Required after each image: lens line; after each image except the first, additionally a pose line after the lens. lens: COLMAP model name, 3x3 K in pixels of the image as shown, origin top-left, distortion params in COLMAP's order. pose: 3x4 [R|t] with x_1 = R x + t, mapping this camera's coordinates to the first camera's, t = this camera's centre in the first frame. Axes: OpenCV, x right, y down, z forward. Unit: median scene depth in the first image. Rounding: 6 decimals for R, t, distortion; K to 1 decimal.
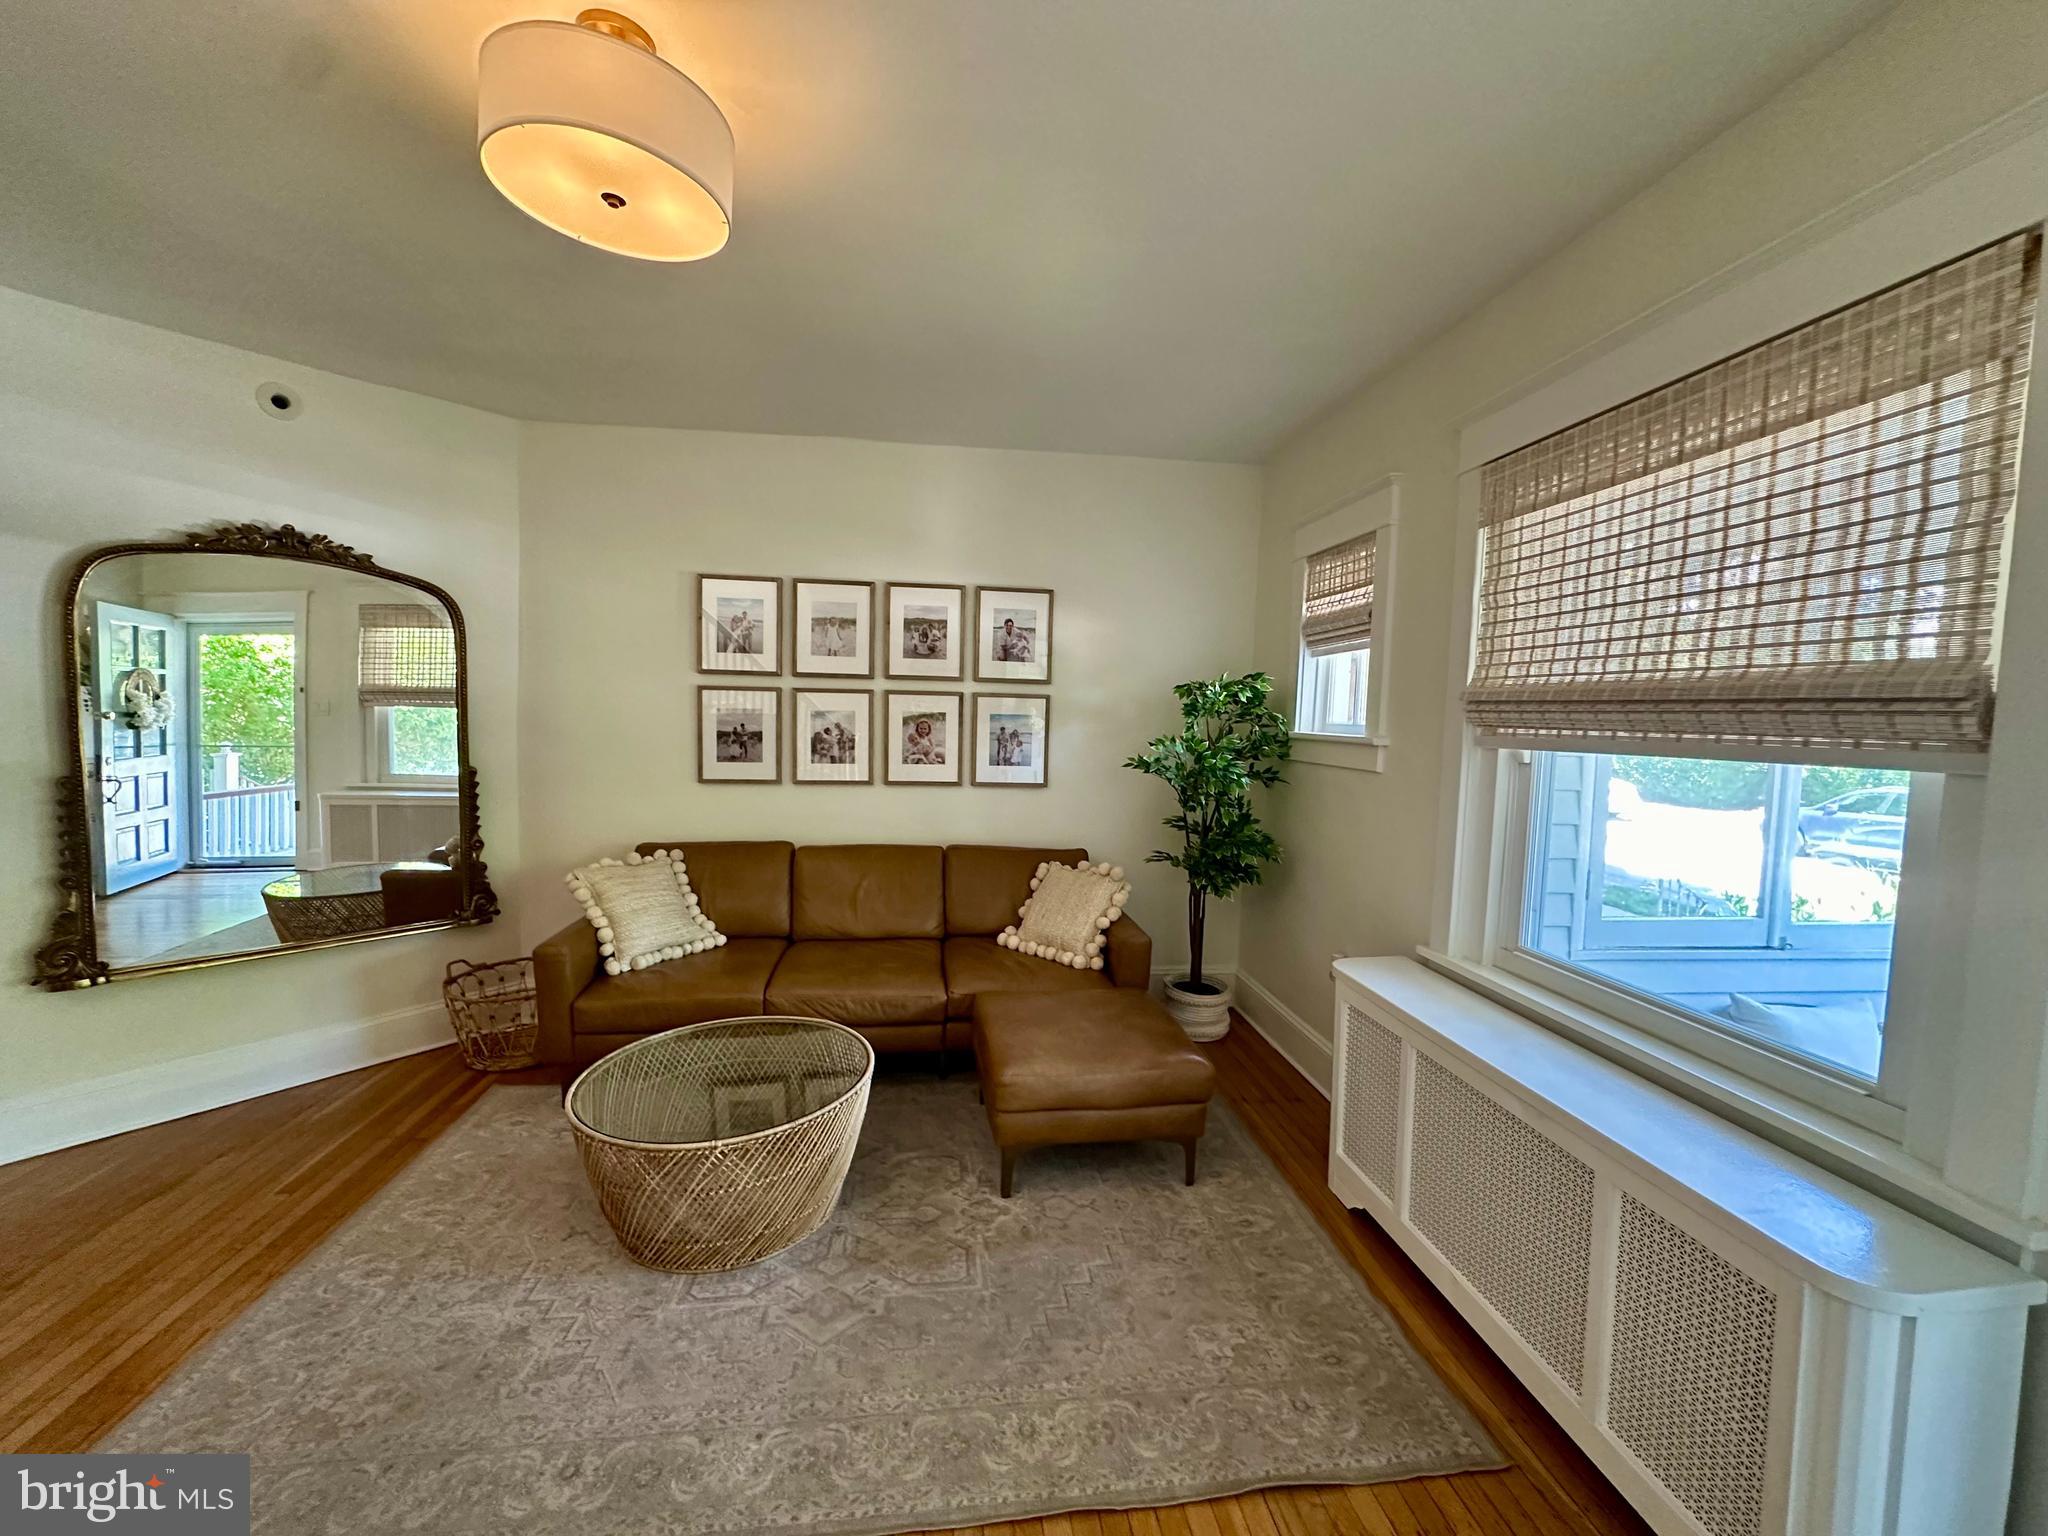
lens RADIAL K [[815.7, 0, 1020.5], [0, 815.7, 771.6], [0, 0, 1]] dist [-0.000976, 0.000690]
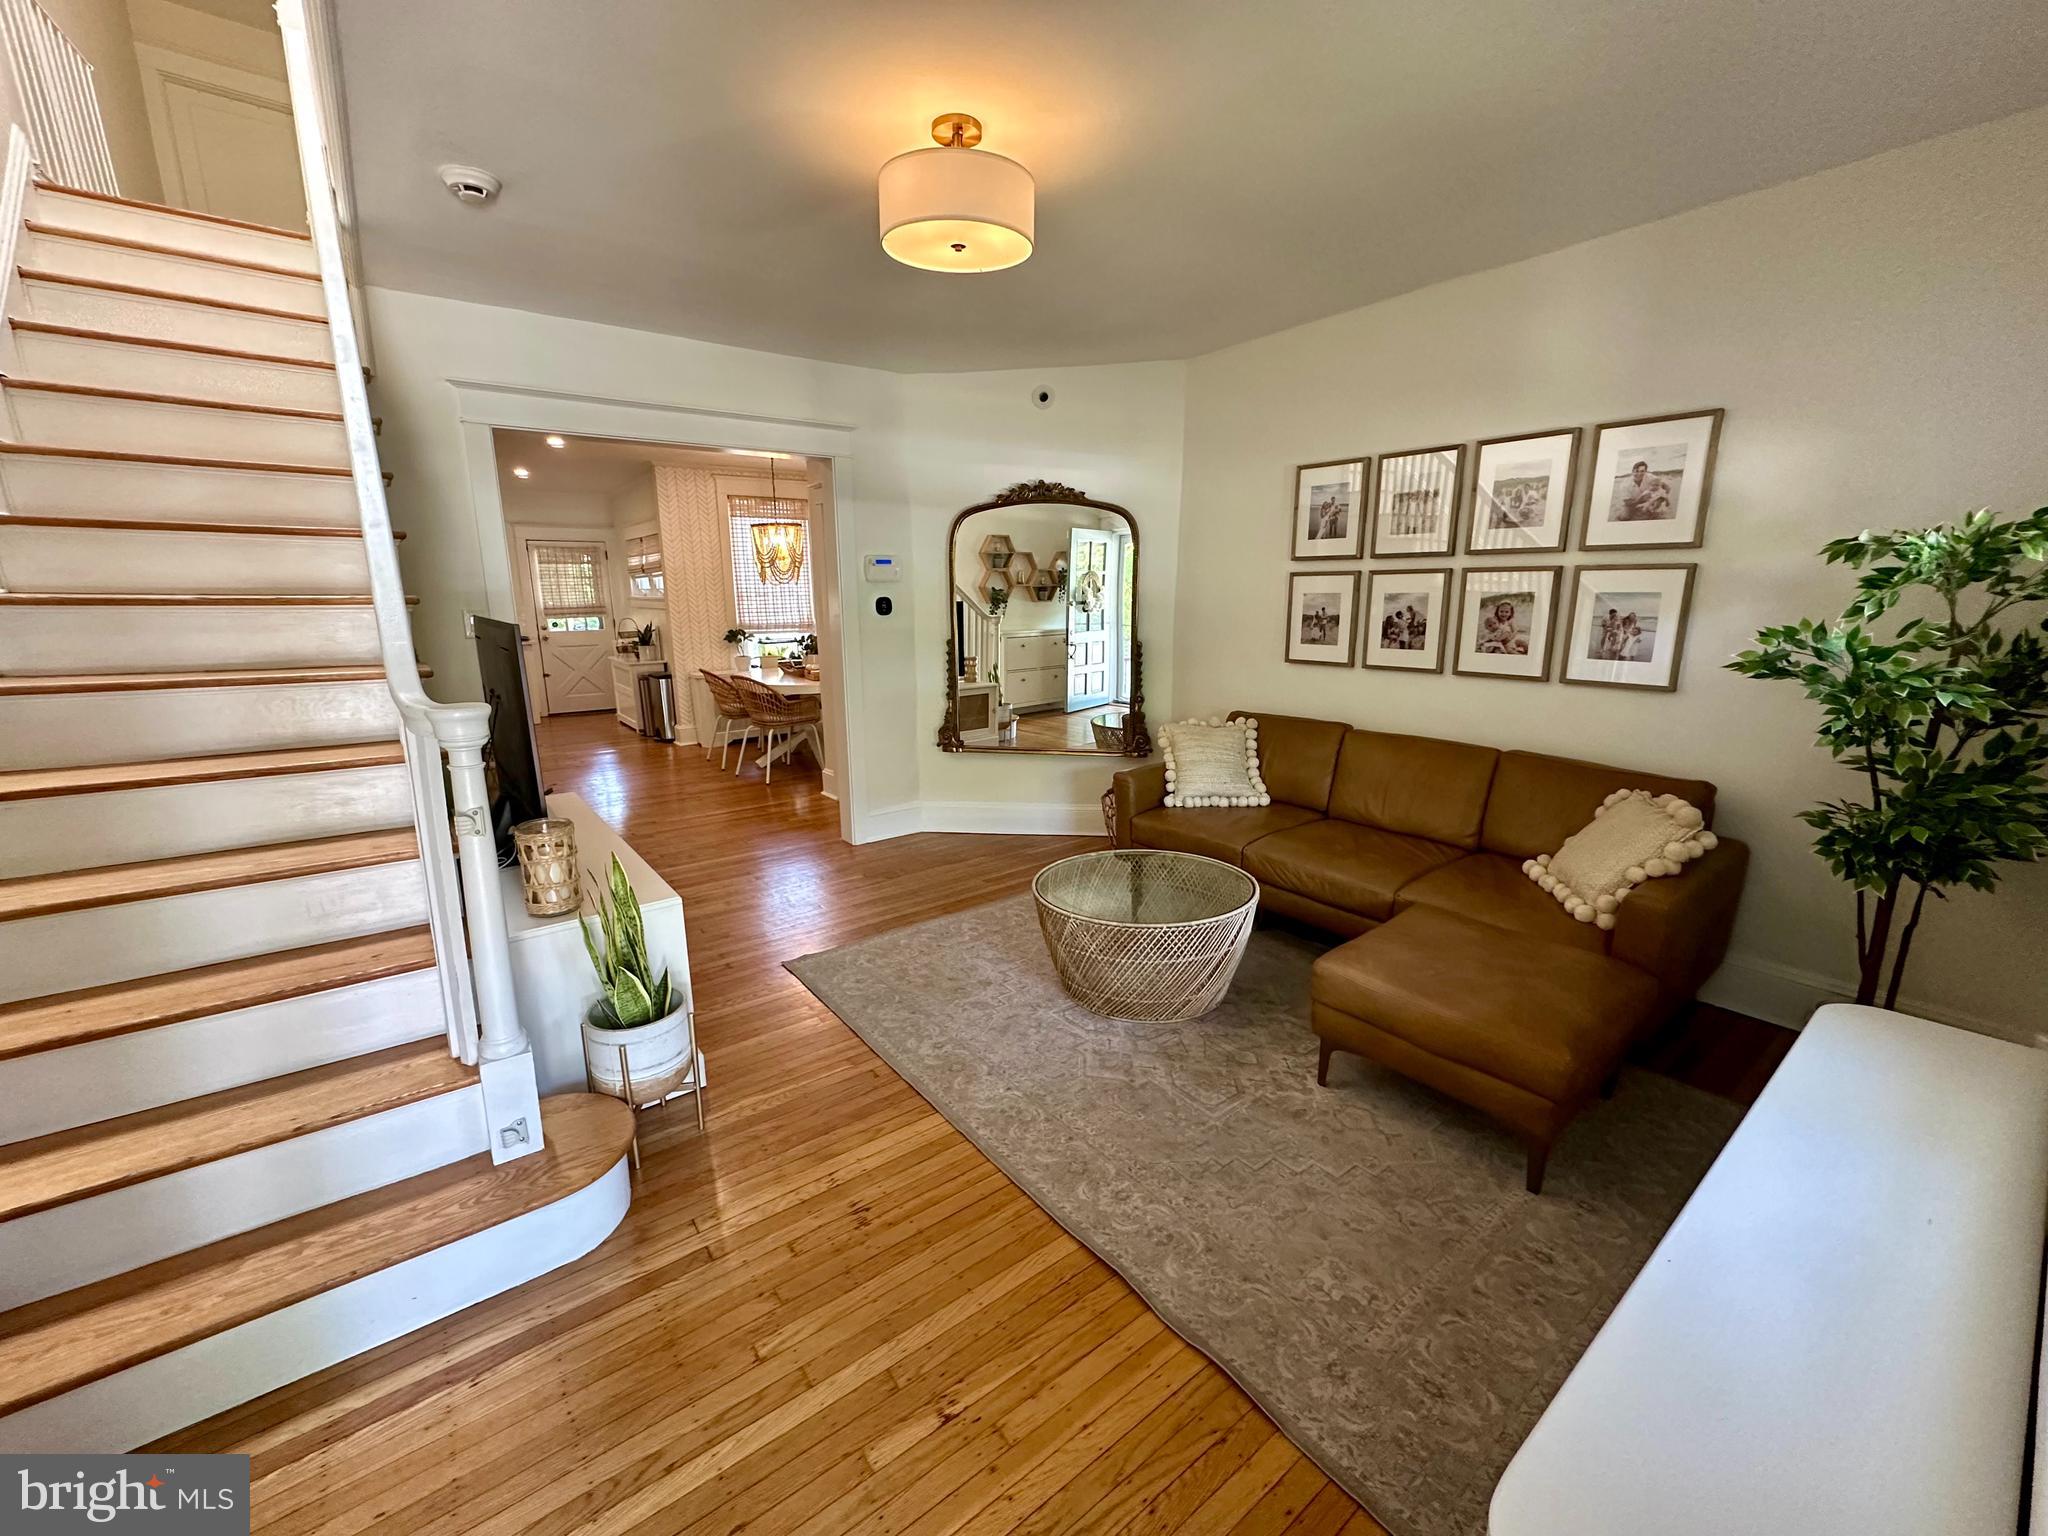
lens RADIAL K [[815.7, 0, 1025.4], [0, 815.7, 766.7], [0, 0, 1]] dist [-0.000976, 0.000690]
pose [[0.506954, 0.159008, -0.847180, 0.403518], [-0.041902, 0.986222, 0.160031, -0.008607], [0.860954, -0.045630, 0.506632, 0.130733]]
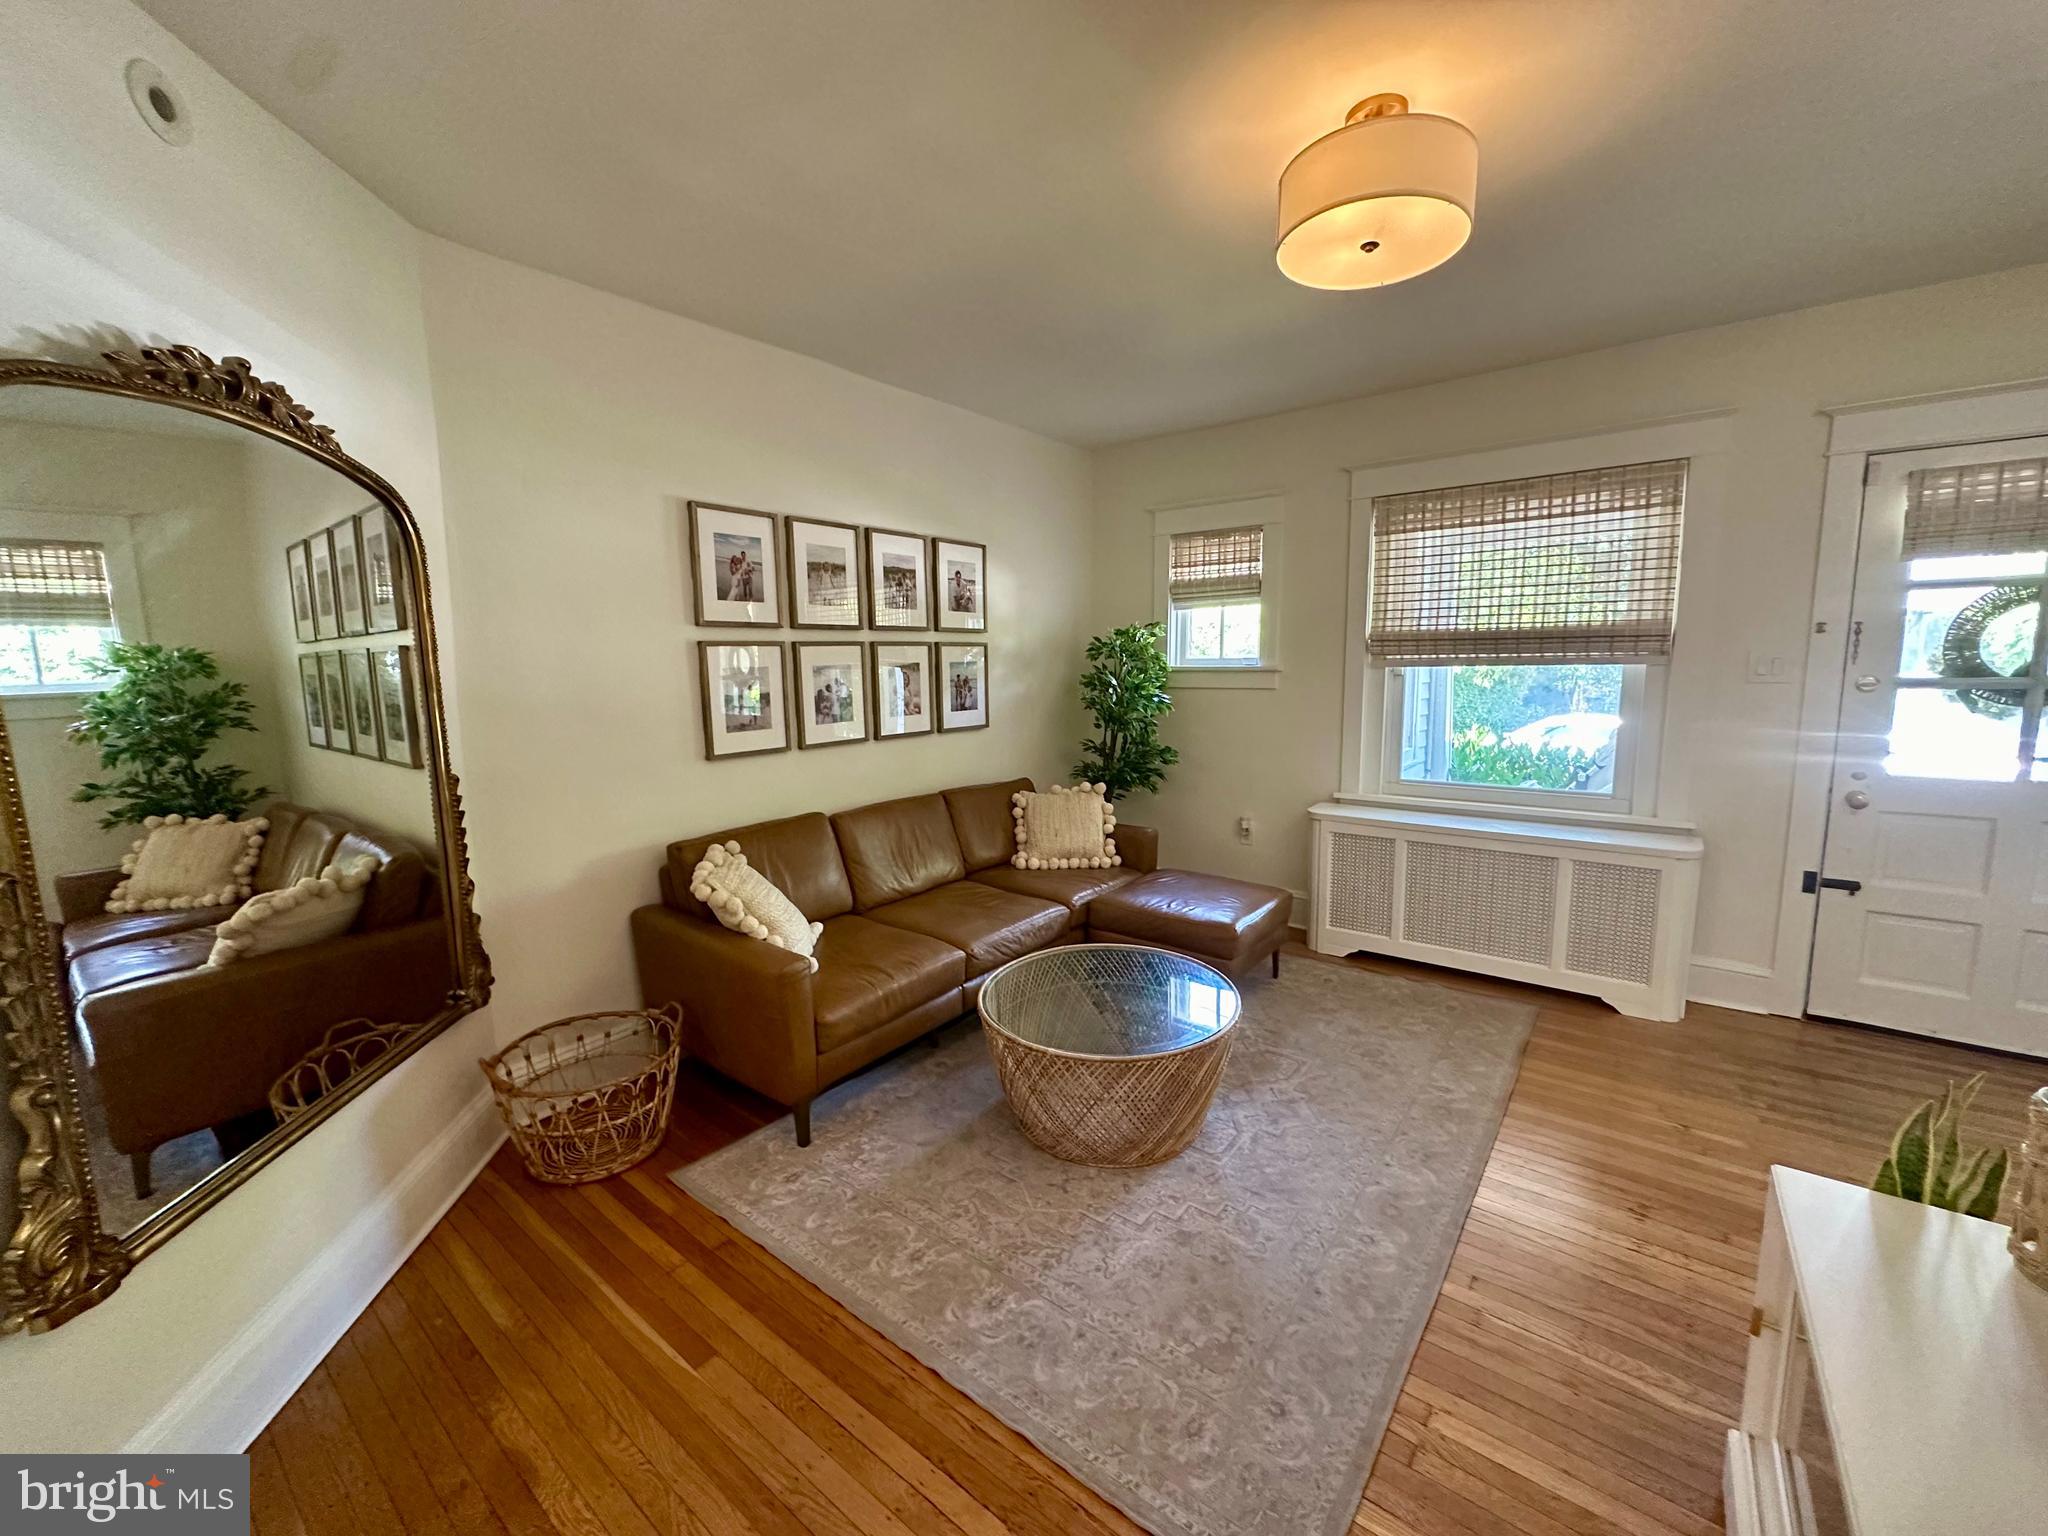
lens RADIAL K [[815.7, 0, 1020.7], [0, 815.7, 771.9], [0, 0, 1]] dist [-0.000976, 0.000690]
pose [[0.709769, -0.132640, 0.691834, -0.769110], [0.083580, 0.991032, 0.104256, -0.035303], [-0.699458, -0.016174, 0.714491, 0.199590]]
